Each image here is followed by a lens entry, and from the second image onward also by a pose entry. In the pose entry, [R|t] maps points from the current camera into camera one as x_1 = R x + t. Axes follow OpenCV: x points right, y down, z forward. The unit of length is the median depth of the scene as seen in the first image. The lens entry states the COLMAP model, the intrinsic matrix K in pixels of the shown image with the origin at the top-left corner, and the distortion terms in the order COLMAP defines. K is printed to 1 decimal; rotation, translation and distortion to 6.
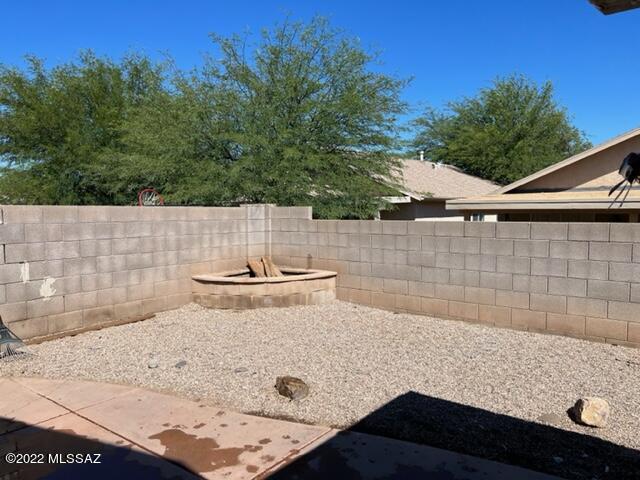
lens RADIAL K [[484.4, 0, 316.7], [0, 484.4, 239.5], [0, 0, 1]] dist [0.026066, -0.019989]
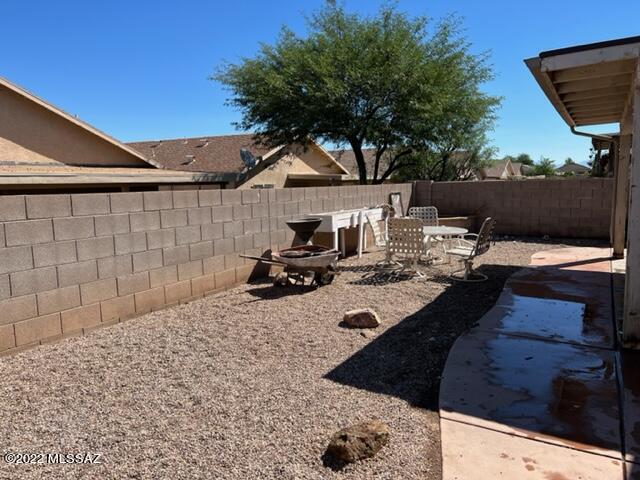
lens RADIAL K [[484.4, 0, 314.1], [0, 484.4, 236.1], [0, 0, 1]] dist [0.026066, -0.019989]
pose [[-0.131402, -0.095341, 0.986734, -0.442033], [0.086502, 0.990465, 0.107221, -0.022549], [-0.987548, 0.099443, -0.121902, 0.759219]]
